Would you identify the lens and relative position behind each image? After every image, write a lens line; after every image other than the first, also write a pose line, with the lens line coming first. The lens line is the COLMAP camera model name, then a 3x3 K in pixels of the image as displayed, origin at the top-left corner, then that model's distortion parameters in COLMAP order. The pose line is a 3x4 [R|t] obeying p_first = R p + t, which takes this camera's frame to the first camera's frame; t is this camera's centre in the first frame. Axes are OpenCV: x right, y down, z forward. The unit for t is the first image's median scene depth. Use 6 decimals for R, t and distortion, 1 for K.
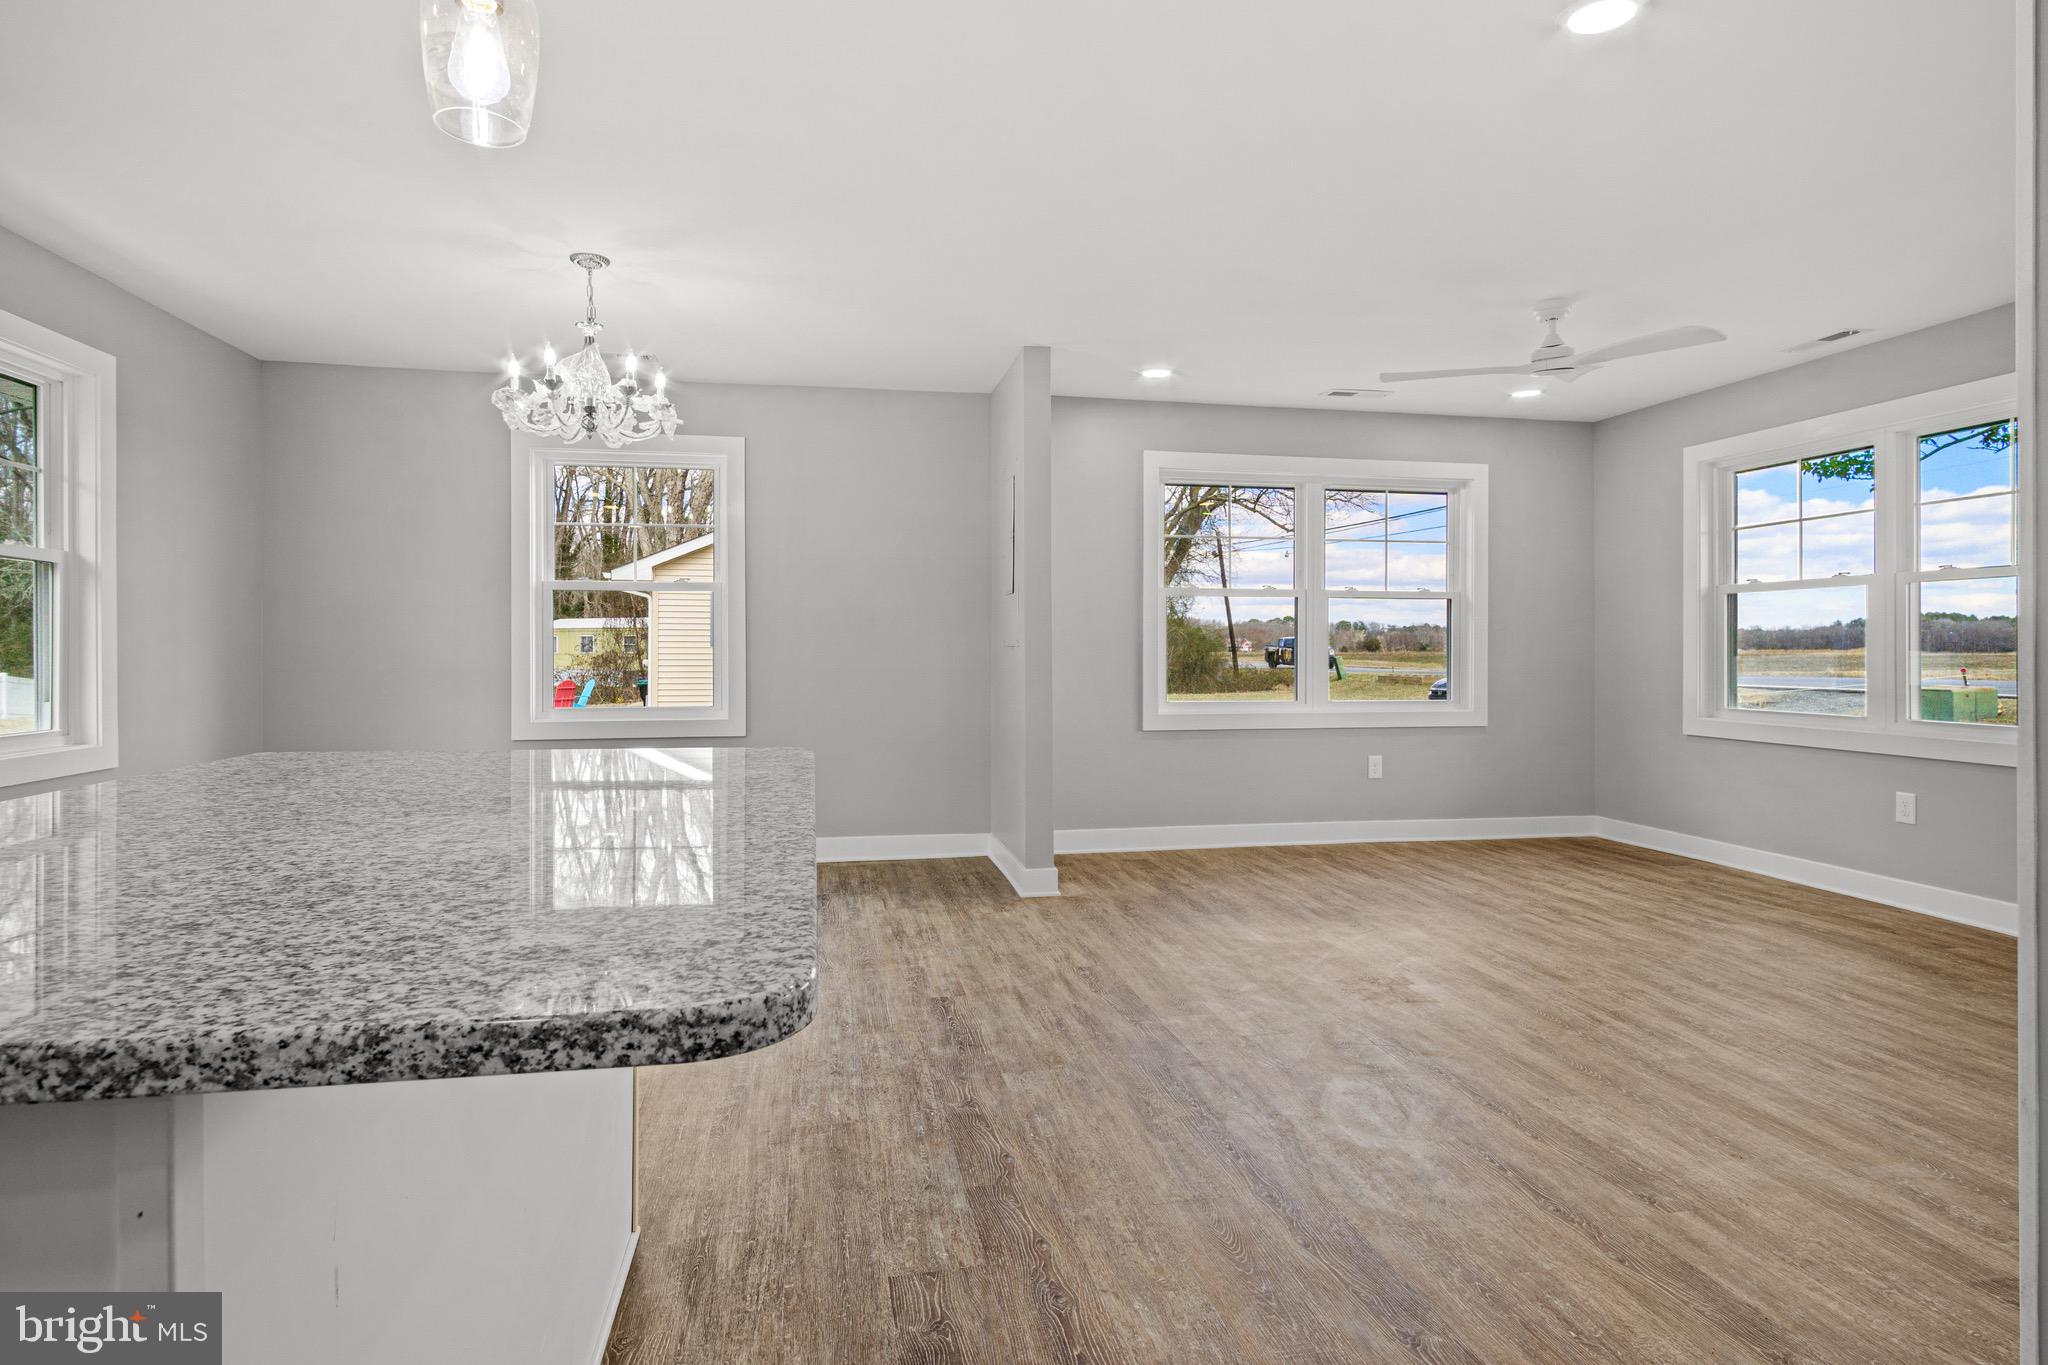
lens RADIAL K [[1100.4, 0, 1024.3], [0, 1100.4, 659.2], [0, 0, 1]] dist [-0.003599, -0.000553]
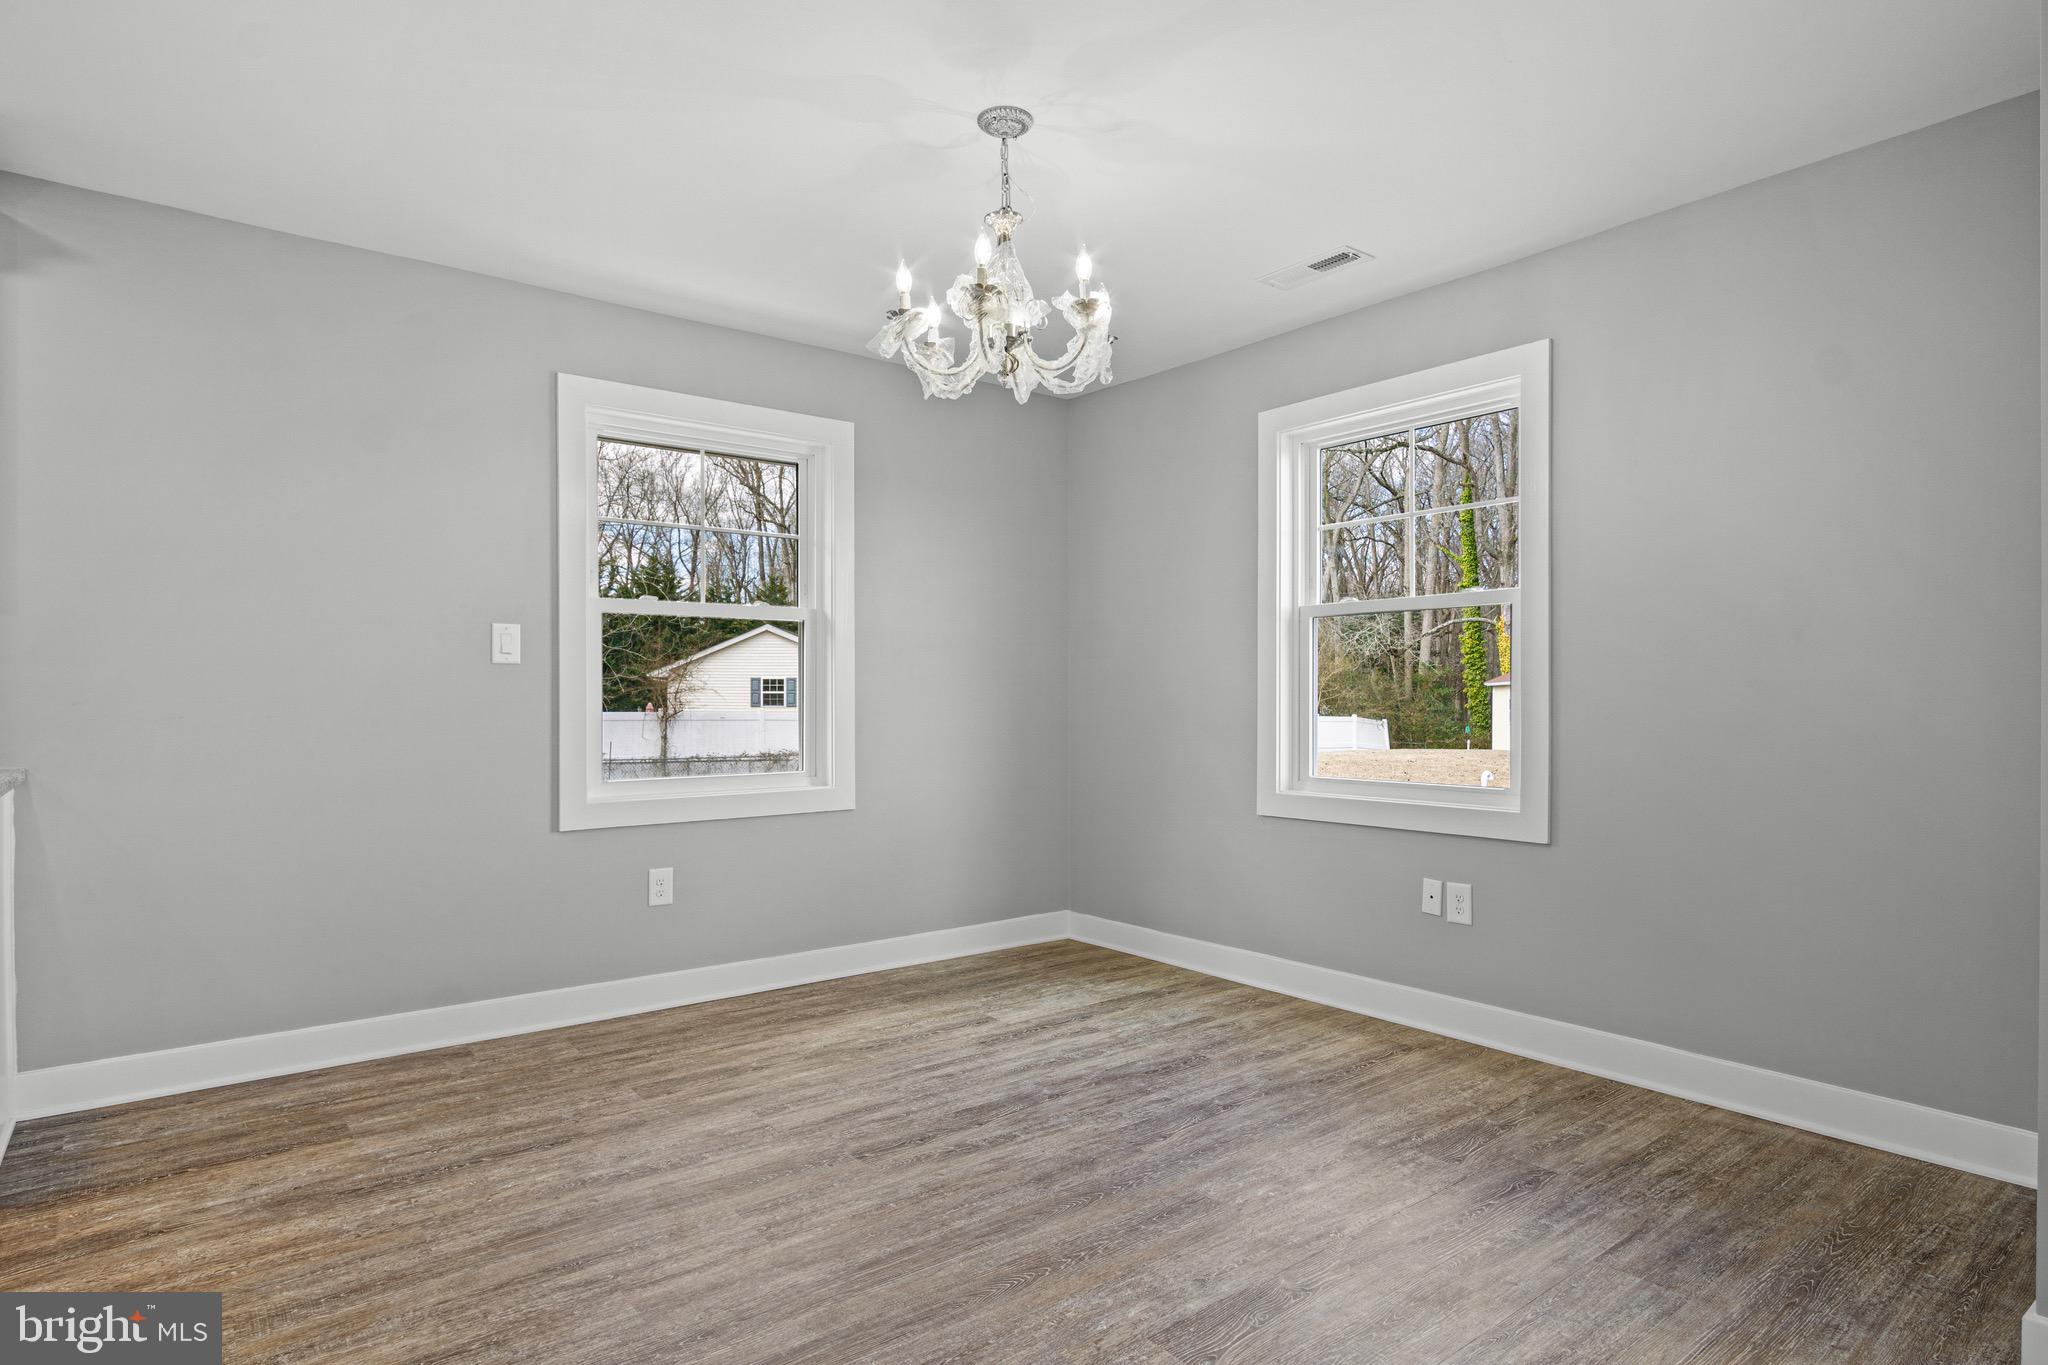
lens RADIAL K [[1102.5, 0, 1018.5], [0, 1102.5, 705.3], [0, 0, 1]] dist [0.002622, 0.000457]
pose [[0.456871, 0.005709, -0.889515, 0.218769], [-0.005722, 0.999978, 0.003479, -0.007535], [0.889515, 0.003500, 0.456893, 0.729772]]
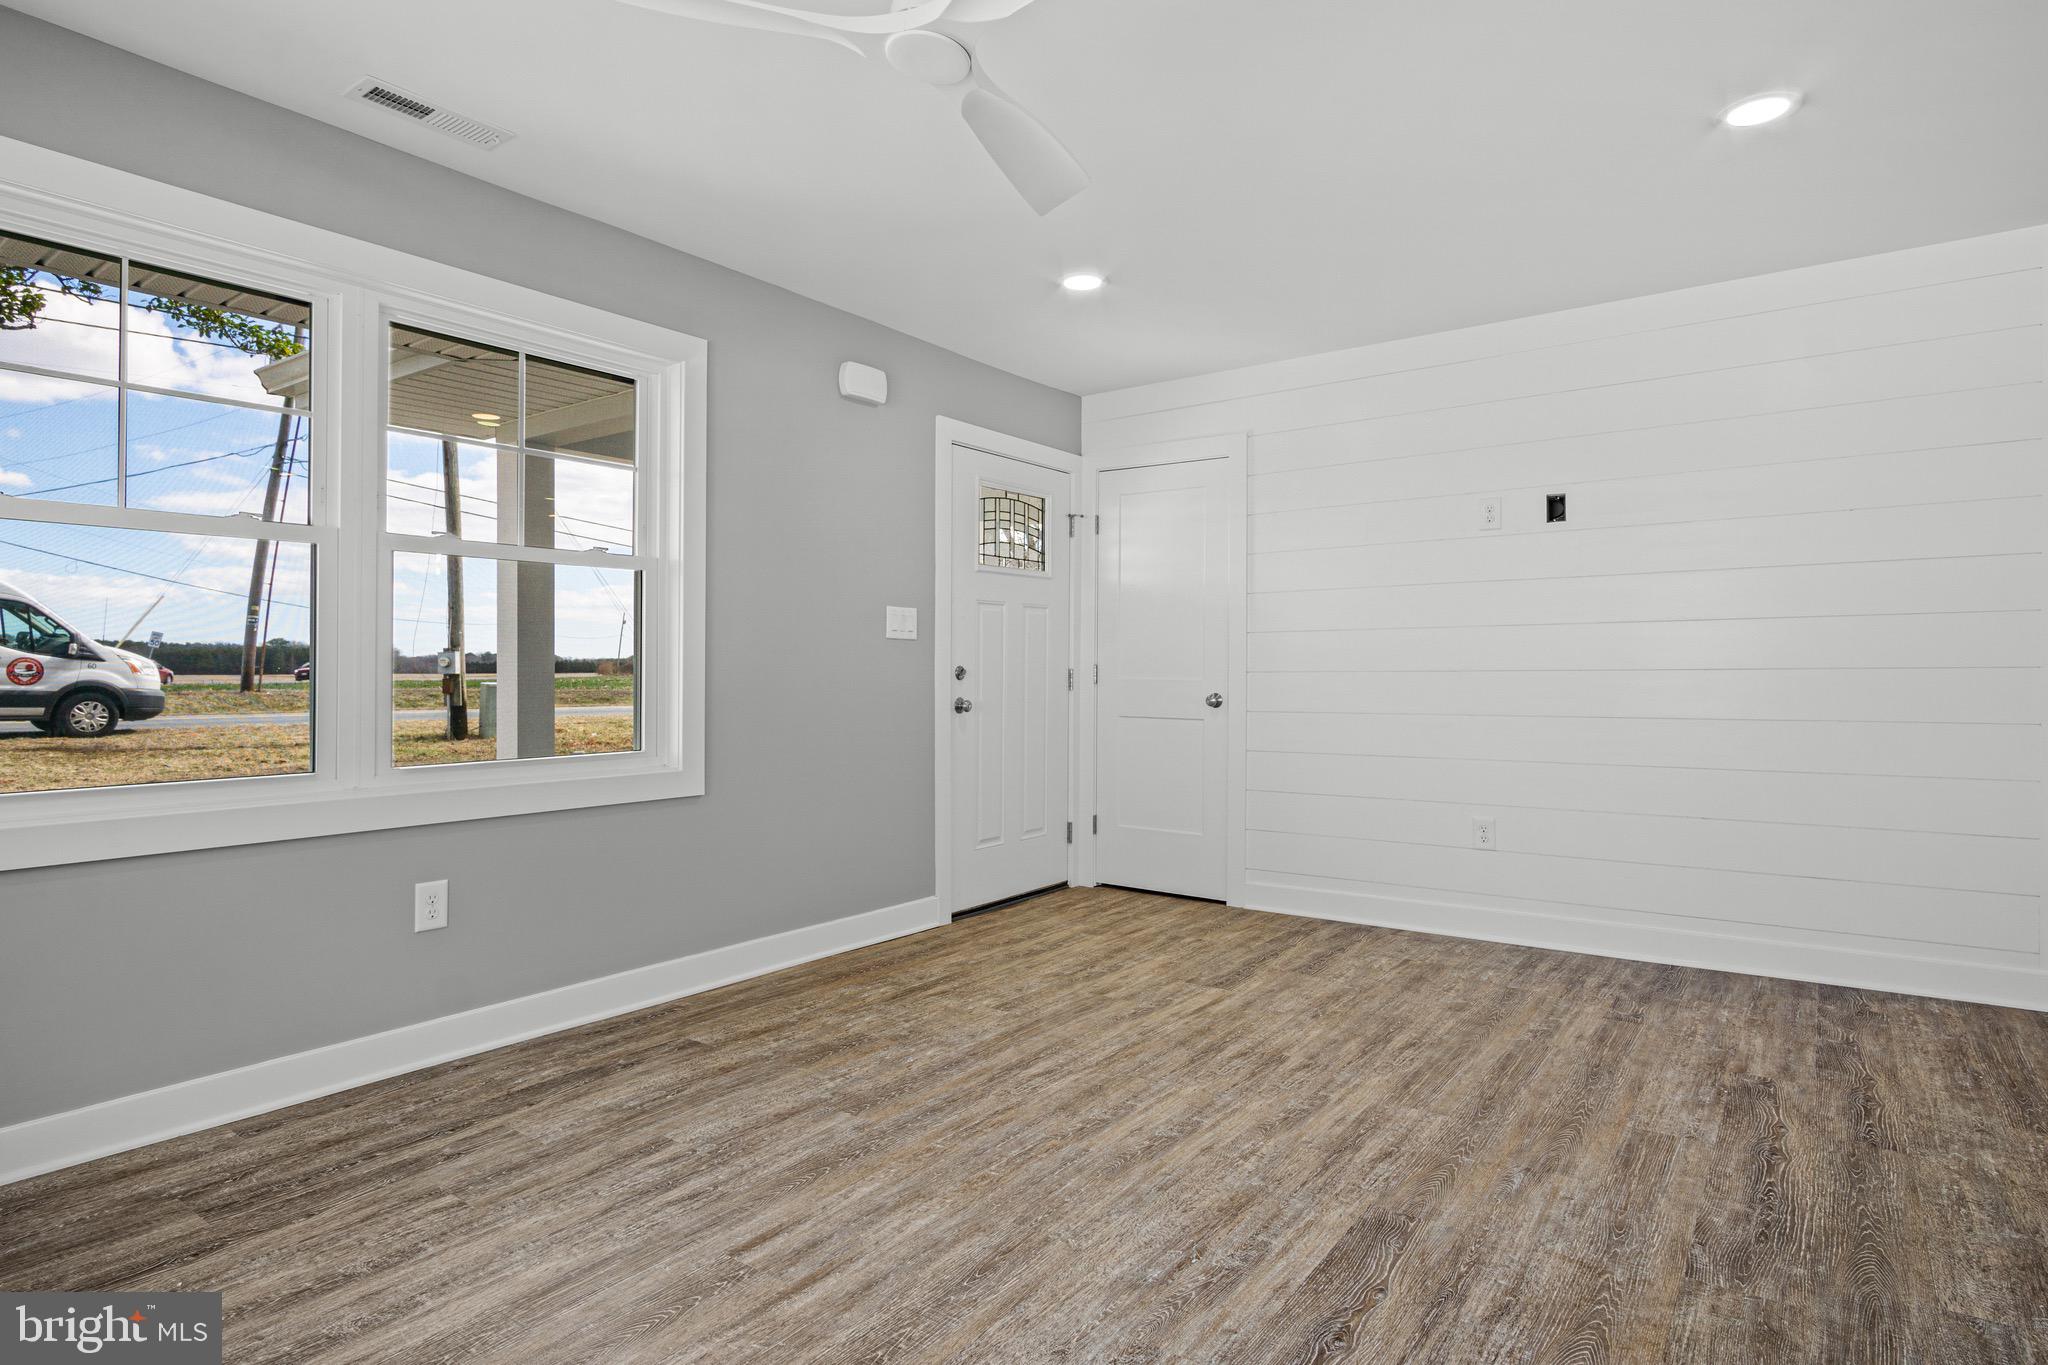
lens RADIAL K [[1100.4, 0, 1024.3], [0, 1100.4, 659.2], [0, 0, 1]] dist [-0.003599, -0.000553]
pose [[-0.678489, 0.009999, 0.734543, 0.128826], [0.009651, 0.999942, -0.004697, -0.001497], [-0.734548, 0.003902, -0.678546, 1.510477]]
